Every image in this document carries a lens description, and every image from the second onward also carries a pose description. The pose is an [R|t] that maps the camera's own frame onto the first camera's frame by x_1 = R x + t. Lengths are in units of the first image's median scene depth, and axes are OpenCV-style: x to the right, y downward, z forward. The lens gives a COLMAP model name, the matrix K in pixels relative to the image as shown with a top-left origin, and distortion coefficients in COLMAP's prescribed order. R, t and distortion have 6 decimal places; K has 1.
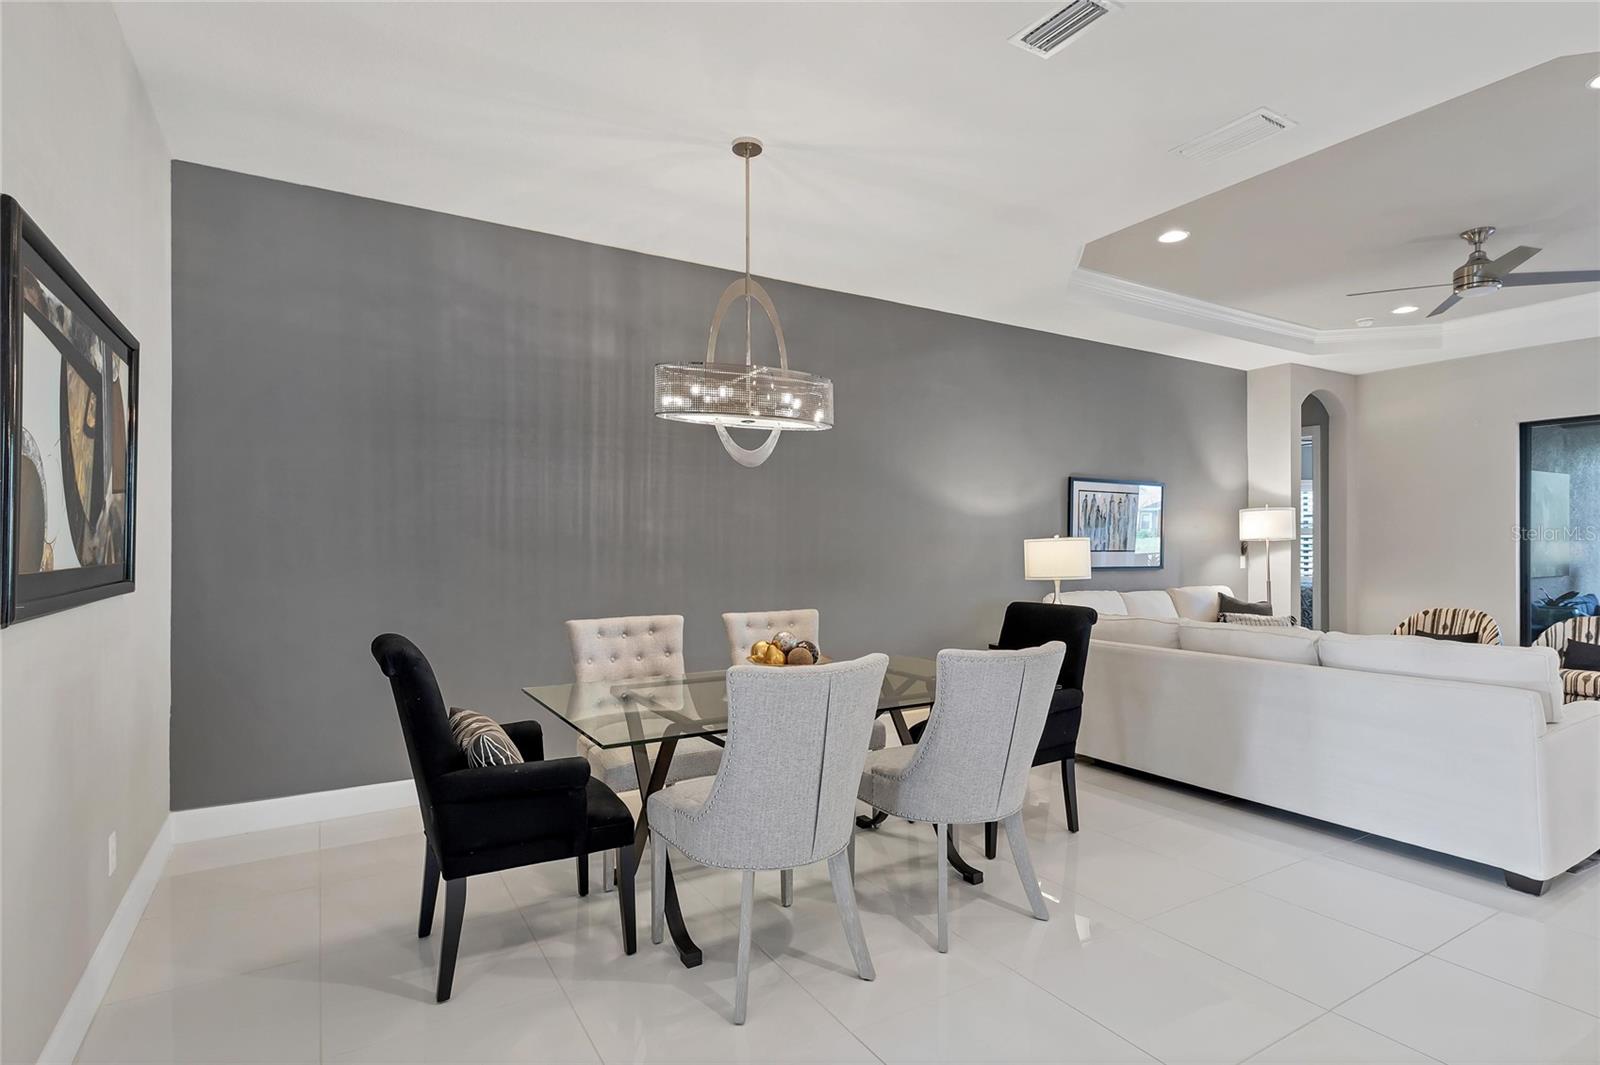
lens RADIAL K [[793.1, 0, 796.0], [0, 793.1, 541.1], [0, 0, 1]] dist [0.001804, -0.000560]
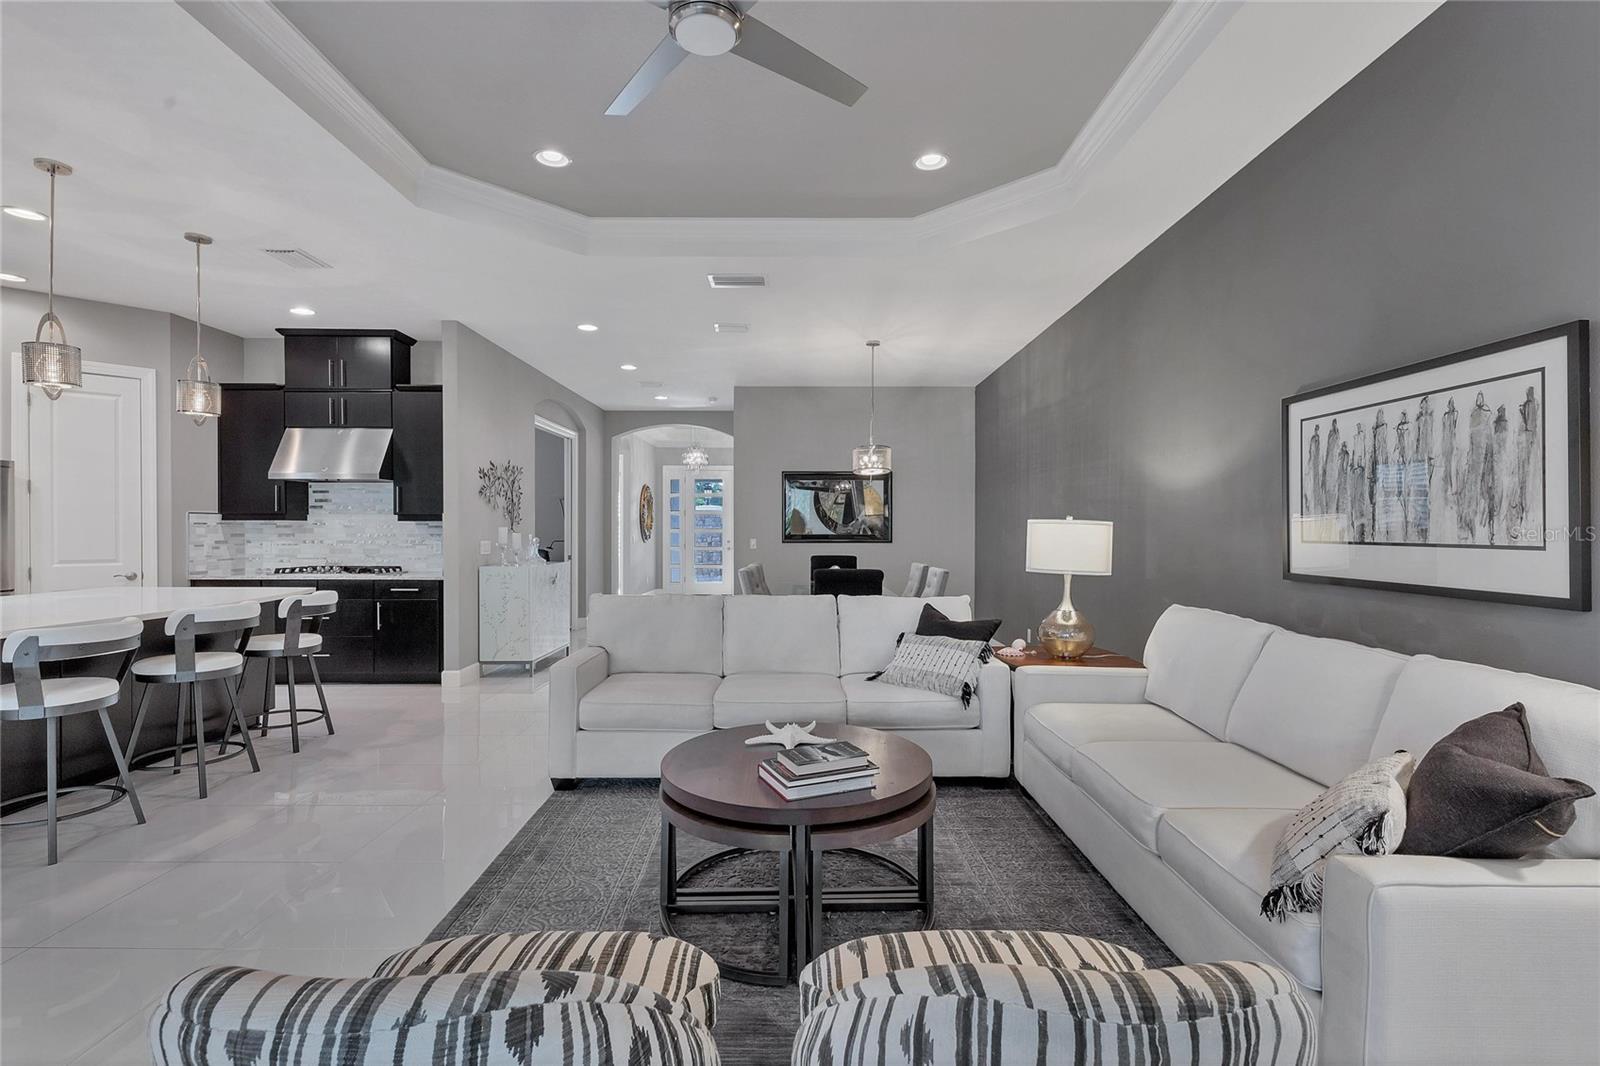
lens RADIAL K [[758.2, 0, 800.0], [0, 758.2, 533.0], [0, 0, 1]] dist [-0.000125, -0.000194]
pose [[-0.516756, 0.003562, -0.856126, 0.900873], [-0.000116, 0.999991, 0.004231, 0.005066], [0.856133, 0.002285, -0.516751, 0.943680]]
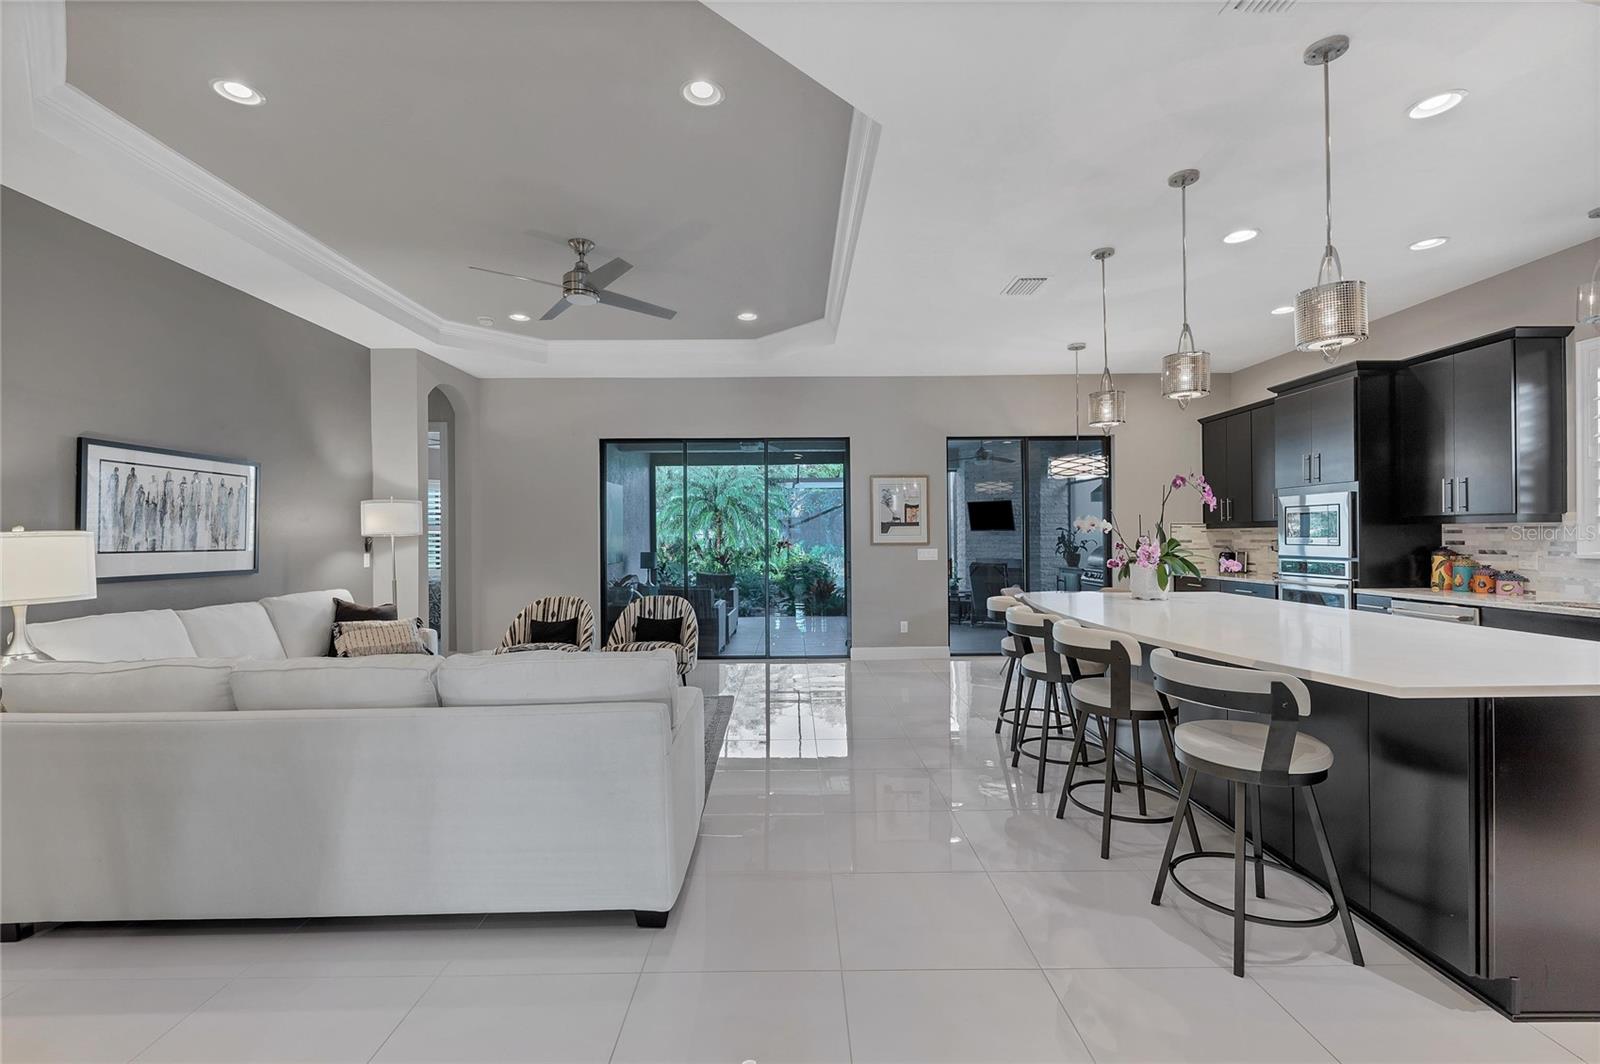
lens RADIAL K [[700.5, 0, 797.3], [0, 700.5, 536.5], [0, 0, 1]] dist [0.000568, 0.000022]
pose [[0.504451, -0.003268, 0.863434, 0.142939], [0.005867, 0.999983, 0.000357, 0.002224], [-0.863420, 0.004886, 0.504461, 0.205939]]
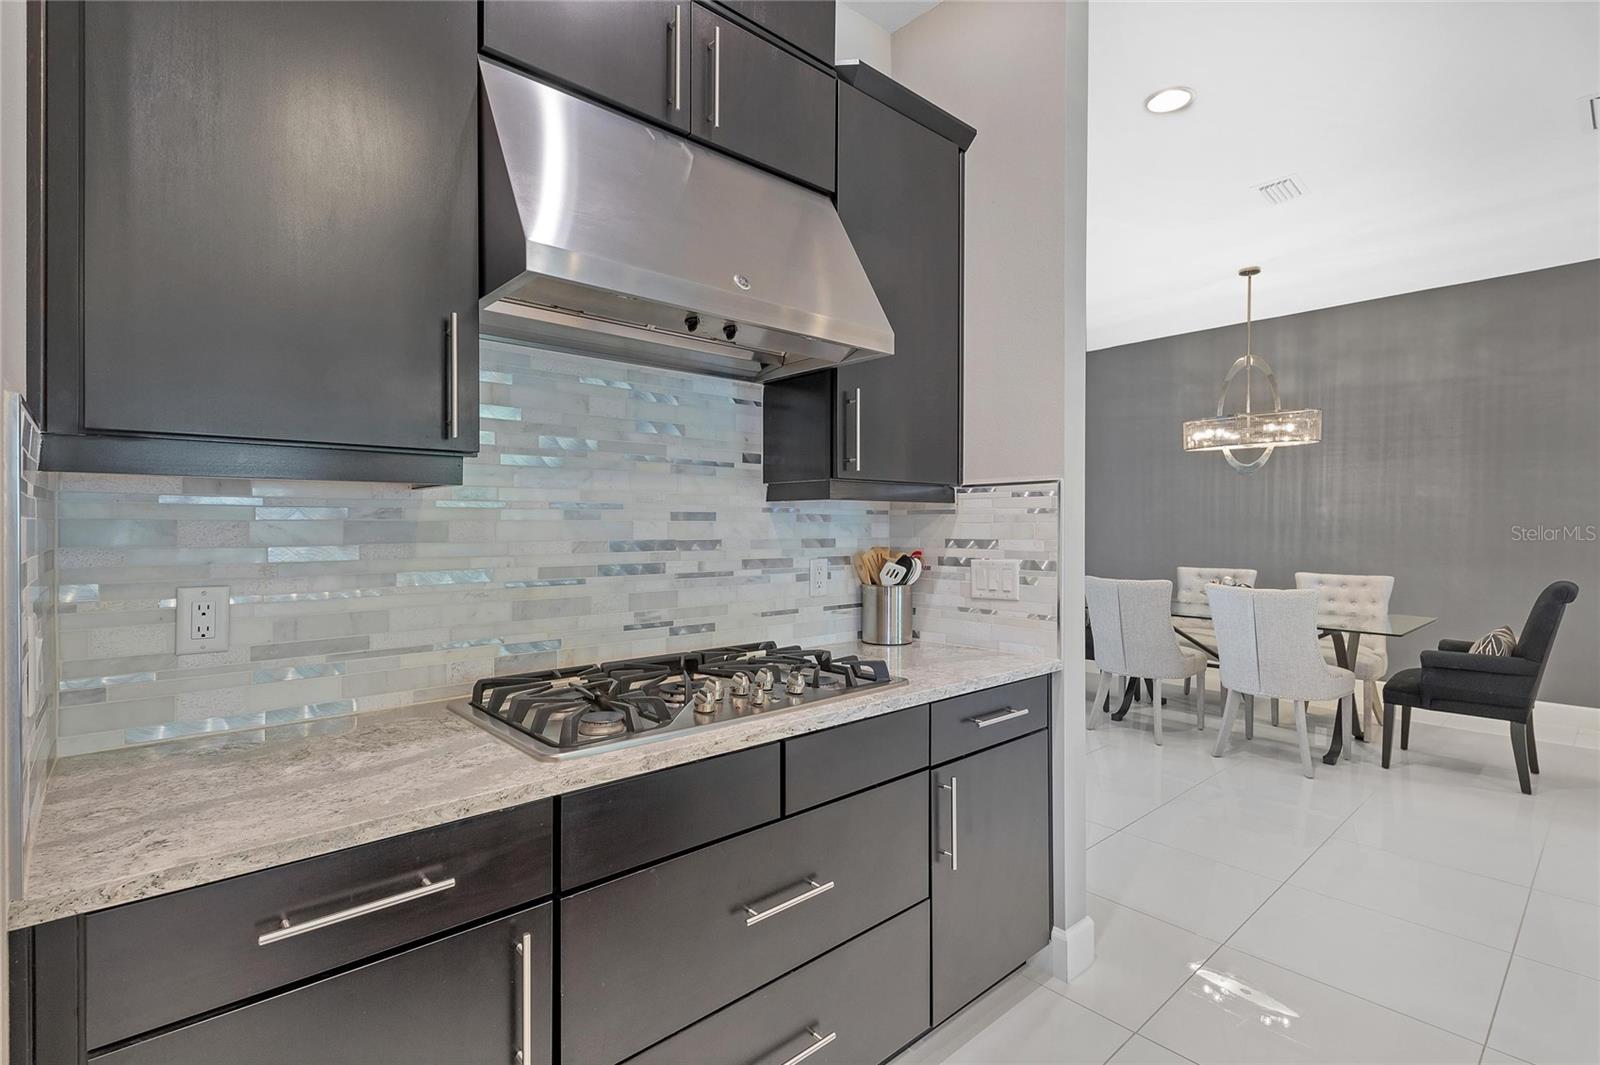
lens RADIAL K [[758.2, 0, 800.0], [0, 758.2, 532.5], [0, 0, 1]] dist [-0.000125, -0.000194]
pose [[0.186575, 0.005772, -0.982424, 0.626026], [0.002047, 0.999978, 0.006263, 0.005603], [0.982439, -0.003179, 0.186560, -0.081592]]
